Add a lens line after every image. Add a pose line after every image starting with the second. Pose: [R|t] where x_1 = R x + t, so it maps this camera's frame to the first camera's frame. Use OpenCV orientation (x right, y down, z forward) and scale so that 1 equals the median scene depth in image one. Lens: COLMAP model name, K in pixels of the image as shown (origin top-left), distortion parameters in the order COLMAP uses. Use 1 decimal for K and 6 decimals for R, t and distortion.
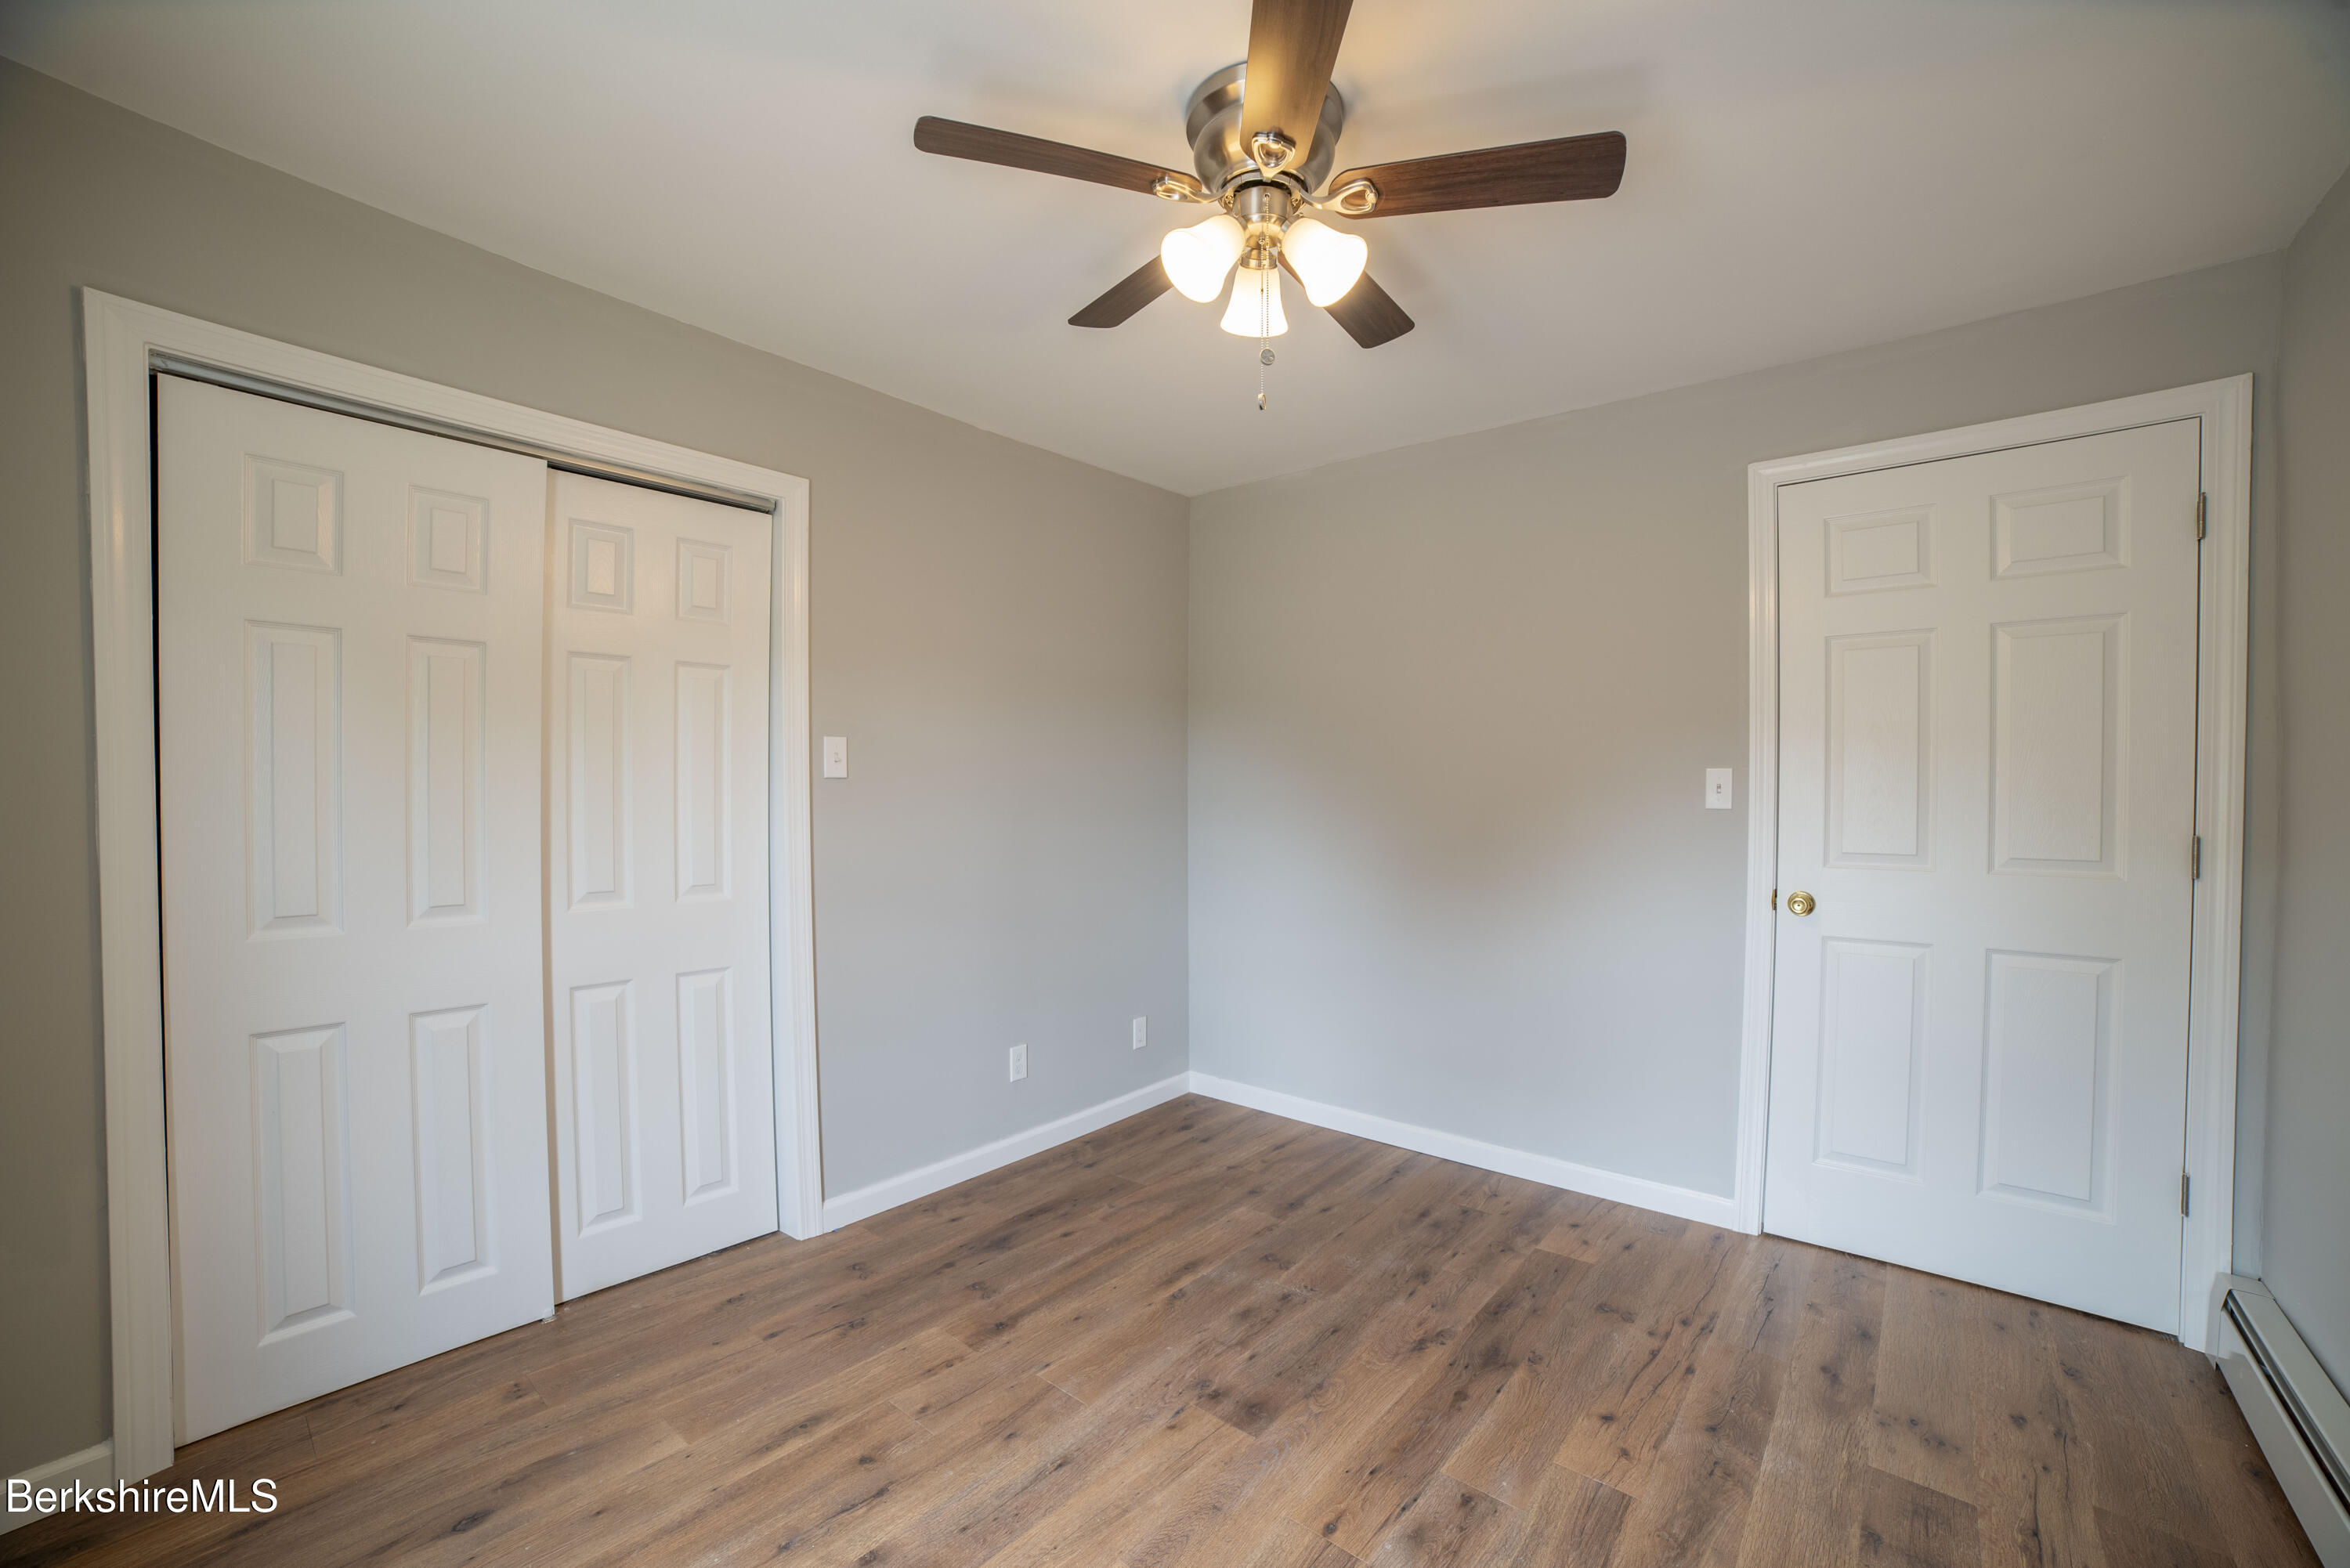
lens RADIAL K [[1018.6, 0, 1175.0], [0, 1018.6, 784.0], [0, 0, 1]] dist [-0.114576, 0.043084]
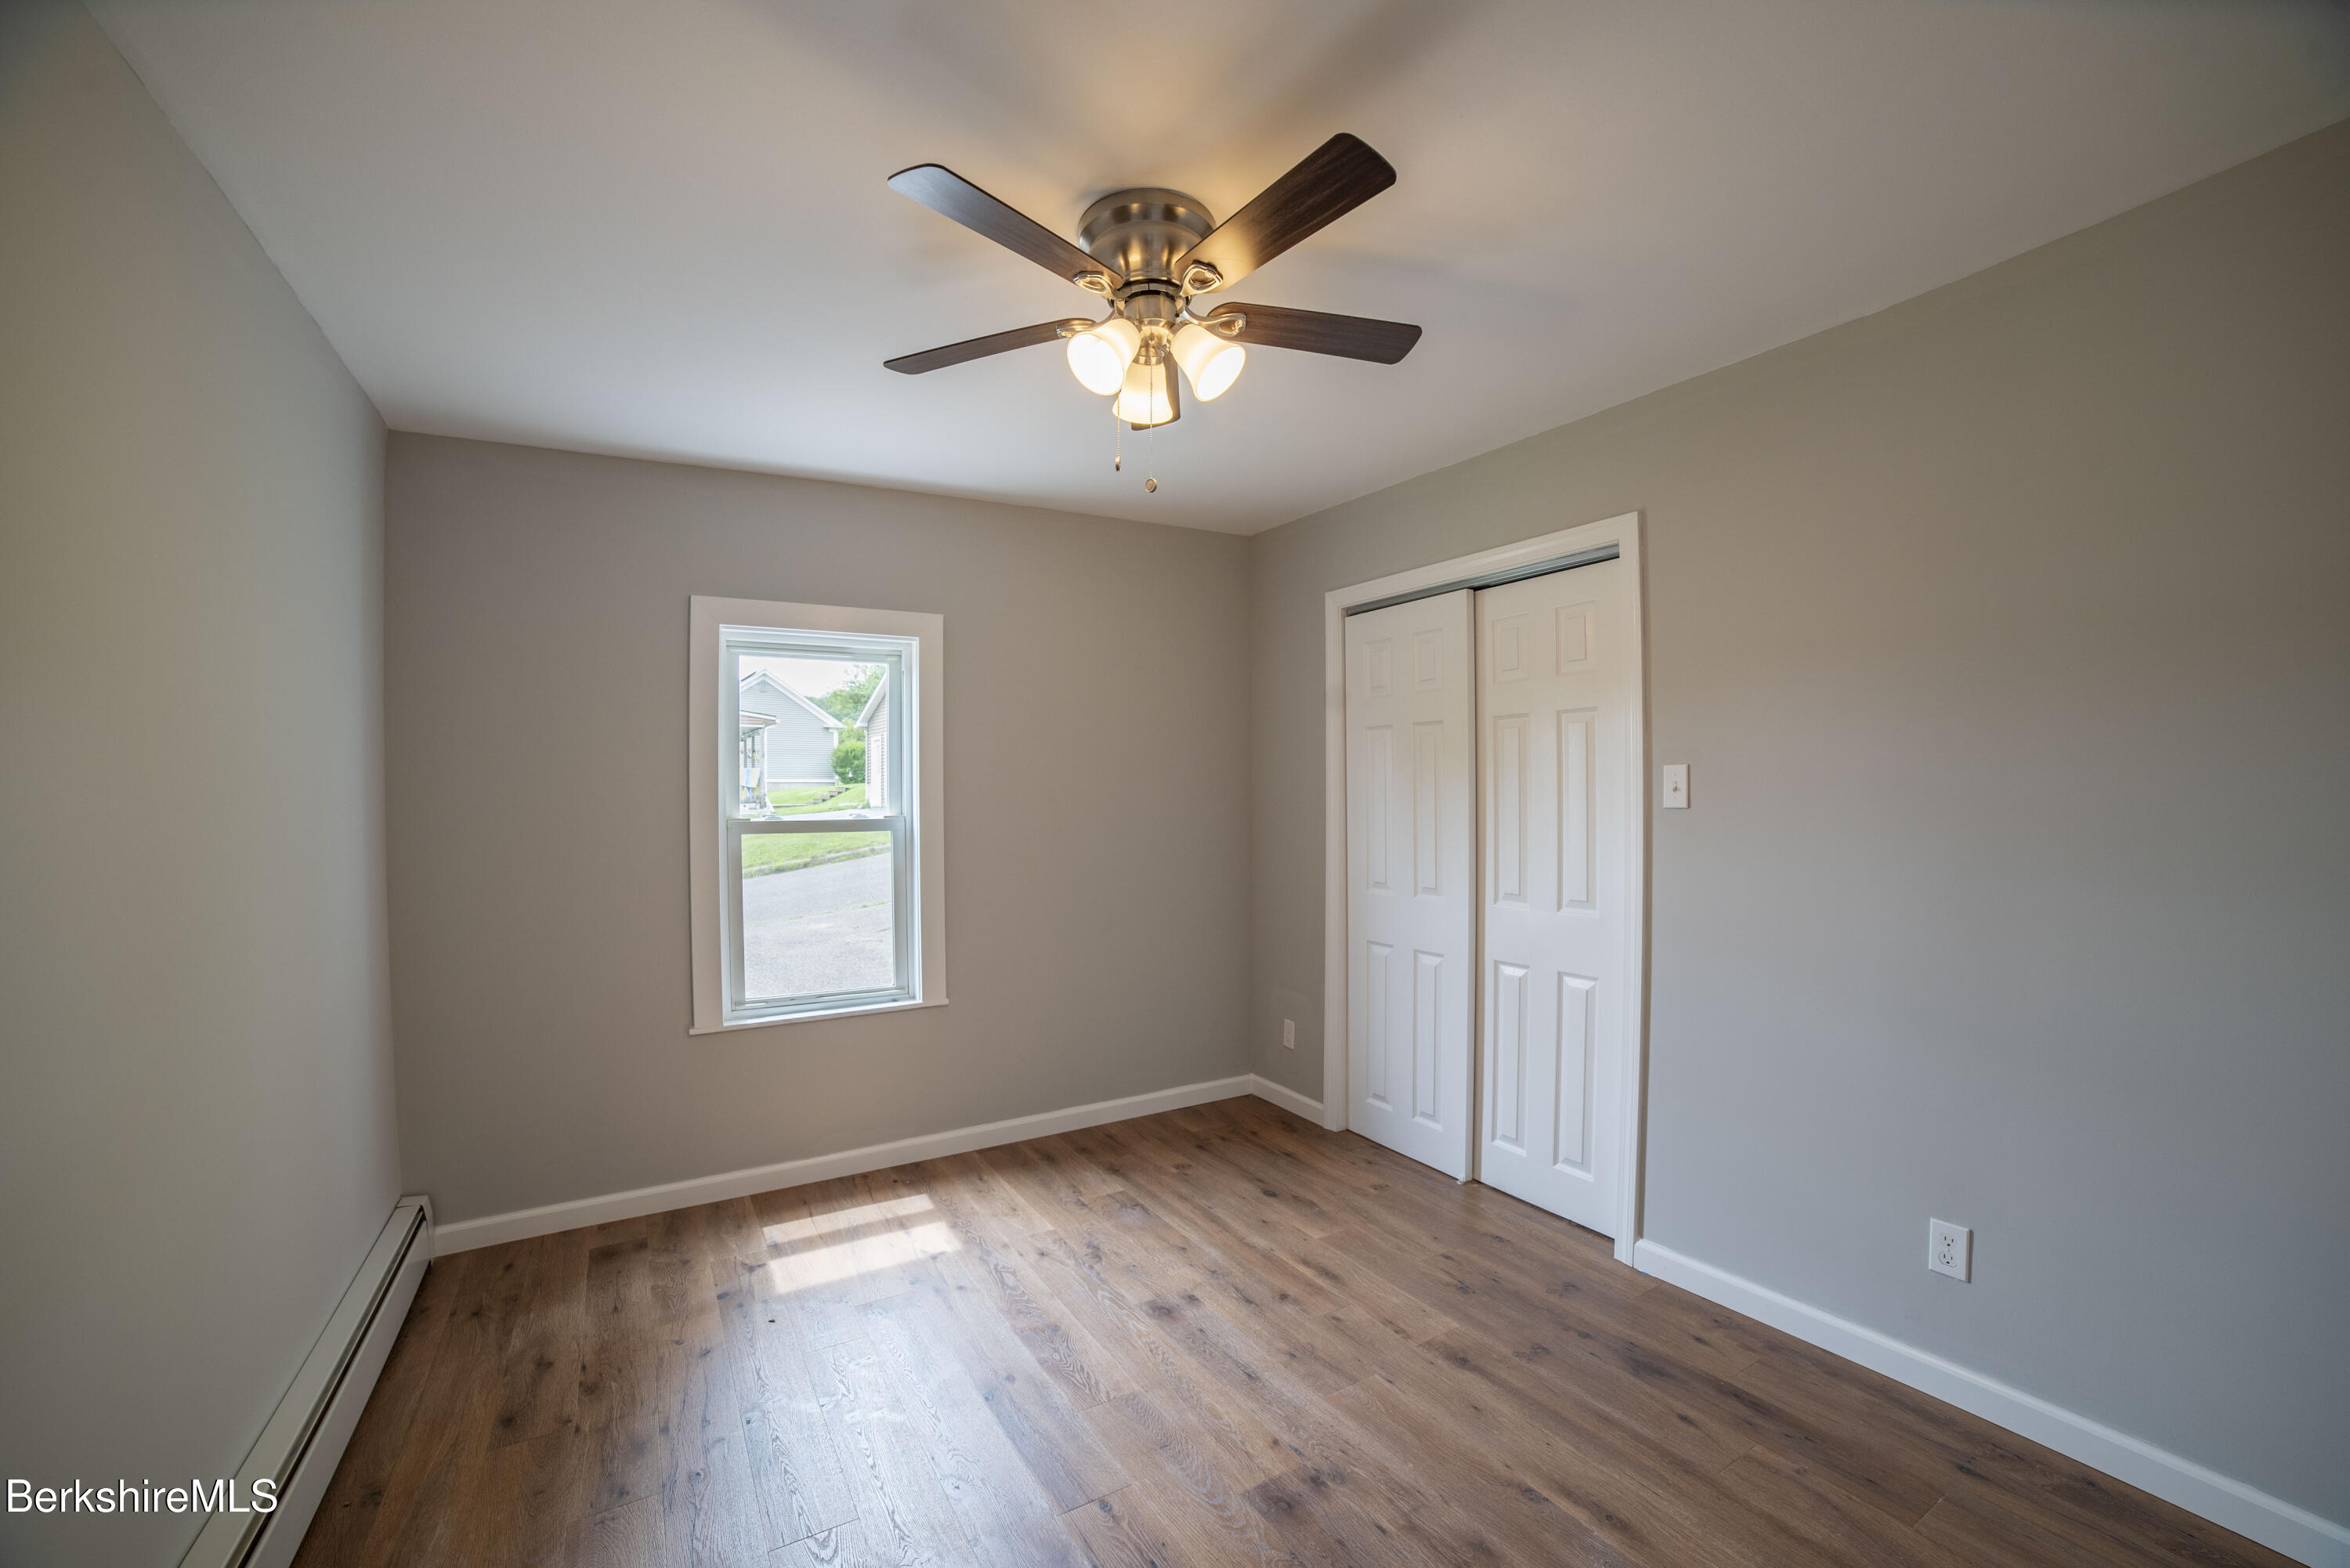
lens RADIAL K [[1018.6, 0, 1175.0], [0, 1018.6, 784.0], [0, 0, 1]] dist [-0.114576, 0.043084]
pose [[-0.383011, -0.014194, -0.923635, 0.874578], [0.005264, 0.999832, -0.017548, -0.018262], [0.923729, -0.011583, -0.382872, 1.140425]]
